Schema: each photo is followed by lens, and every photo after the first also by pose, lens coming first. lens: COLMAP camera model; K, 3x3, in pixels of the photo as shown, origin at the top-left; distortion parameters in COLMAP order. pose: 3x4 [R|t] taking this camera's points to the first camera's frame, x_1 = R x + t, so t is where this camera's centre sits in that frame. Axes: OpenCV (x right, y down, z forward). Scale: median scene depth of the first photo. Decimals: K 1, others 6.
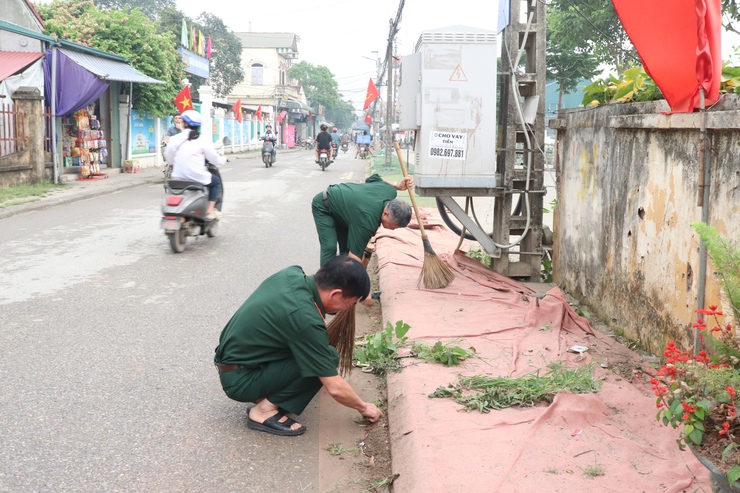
lens RADIAL K [[758.2, 0, 370.0], [0, 758.2, 246.5], [0, 0, 1]] dist [-0.097218, 0.148962]
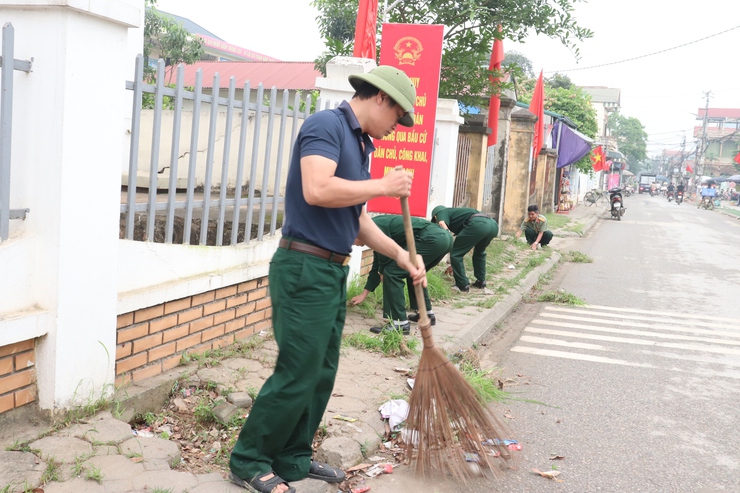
lens RADIAL K [[758.2, 0, 370.0], [0, 758.2, 246.5], [0, 0, 1]] dist [-0.097218, 0.148962]
pose [[0.941987, 0.078488, -0.326342, -0.212568], [-0.095527, 0.994758, -0.036489, 0.049381], [0.321768, 0.065547, 0.944547, -0.372330]]
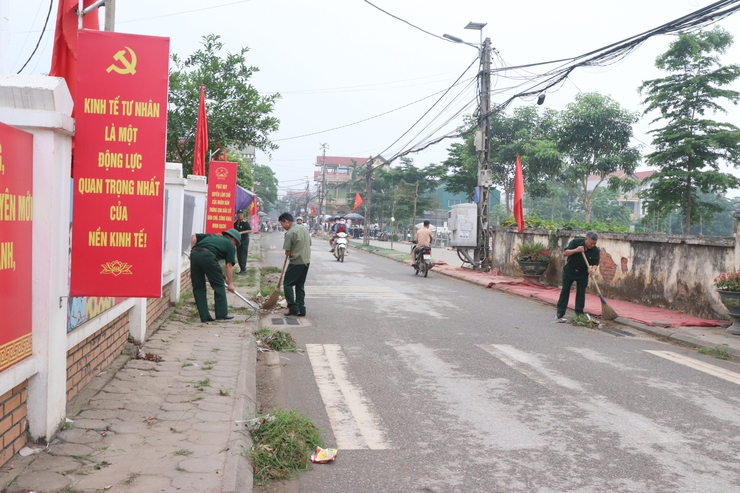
lens RADIAL K [[758.2, 0, 370.0], [0, 758.2, 246.5], [0, 0, 1]] dist [-0.097218, 0.148962]
pose [[0.989745, 0.016834, 0.141849, -0.262784], [-0.000566, 0.993486, -0.113956, 0.103437], [-0.142844, 0.112707, 0.983307, -0.768847]]
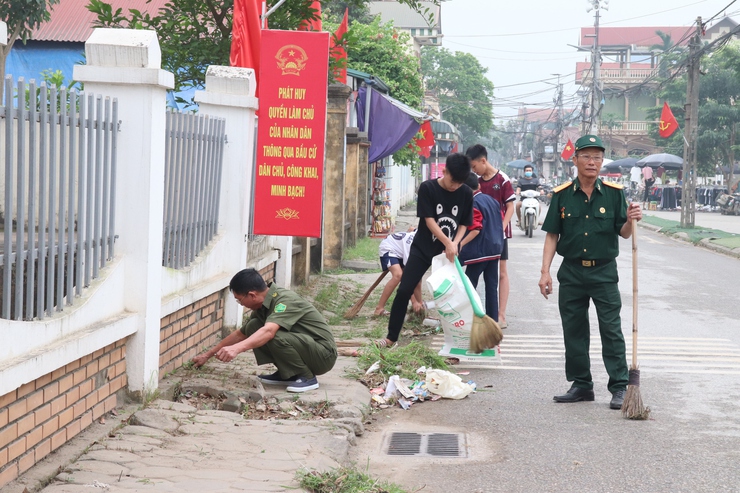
lens RADIAL K [[1613.7, 0, 370.0], [0, 1613.7, 246.5], [0, 0, 1]] dist [0.365164, 0.011886]
pose [[0.998139, 0.007132, -0.060556, -0.235344], [-0.013239, 0.994792, -0.101058, 0.087434], [0.059520, 0.101672, 0.993036, -0.667376]]
